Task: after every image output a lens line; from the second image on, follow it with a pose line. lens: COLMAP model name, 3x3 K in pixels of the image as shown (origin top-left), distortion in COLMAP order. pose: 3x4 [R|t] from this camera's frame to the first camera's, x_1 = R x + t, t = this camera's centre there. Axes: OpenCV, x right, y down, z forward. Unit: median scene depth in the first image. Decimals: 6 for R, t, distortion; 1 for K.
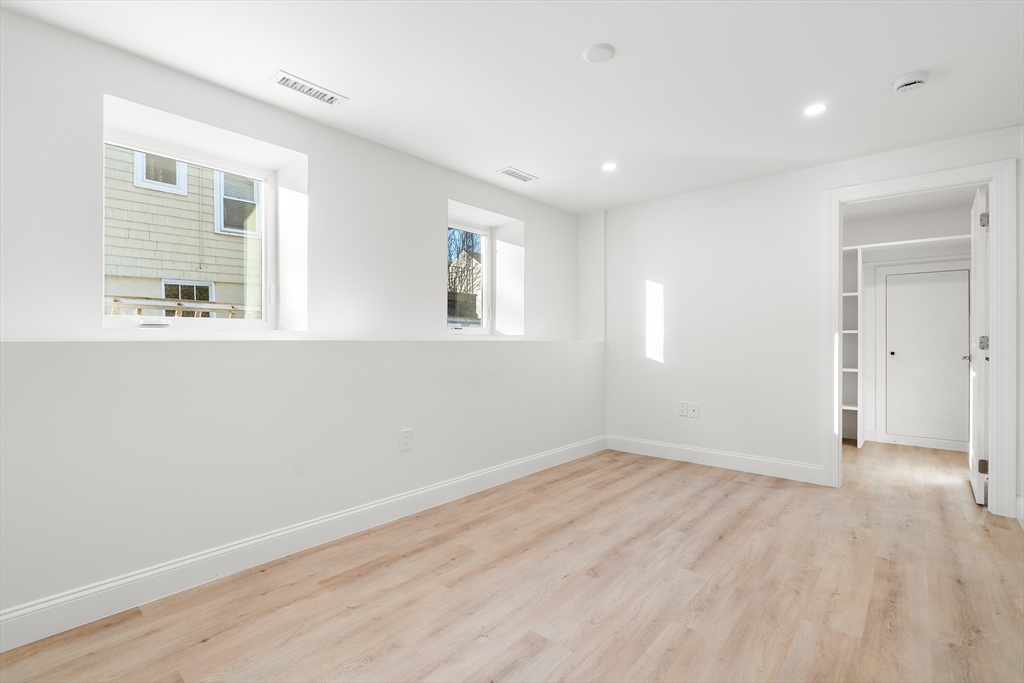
lens RADIAL K [[463.0, 0, 516.0], [0, 463.0, 337.3], [0, 0, 1]] dist [-0.004719, 0.001188]
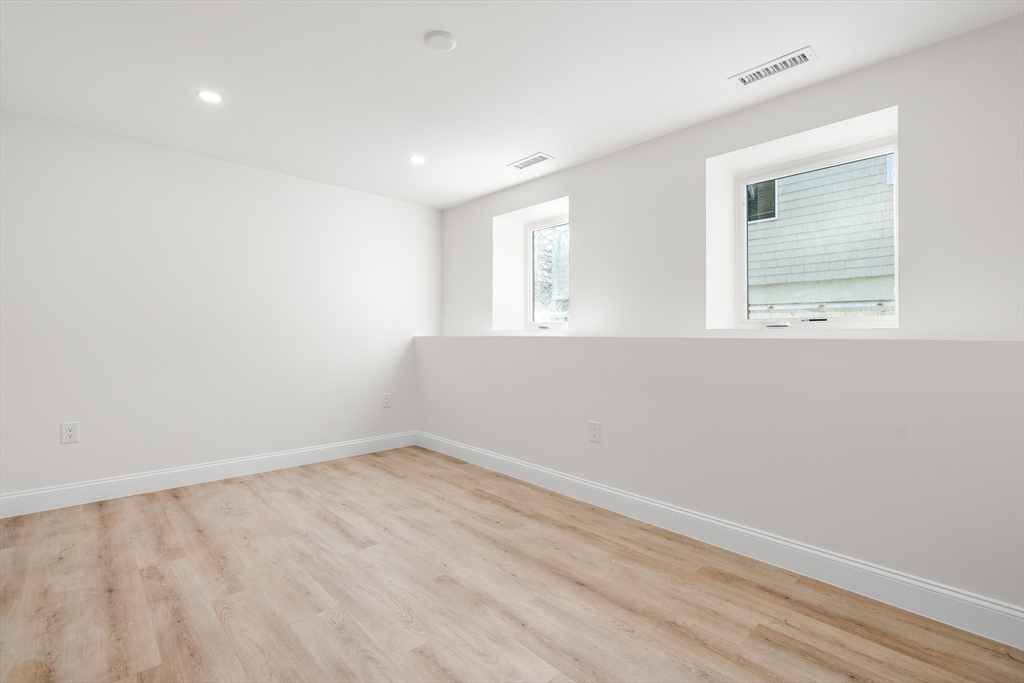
lens RADIAL K [[463.0, 0, 514.2], [0, 463.0, 335.9], [0, 0, 1]] dist [-0.004719, 0.001188]
pose [[-0.101981, -0.002038, -0.994784, 0.996613], [0.000452, 0.999998, -0.002095, 0.006217], [0.994786, -0.000663, -0.101980, 1.118236]]
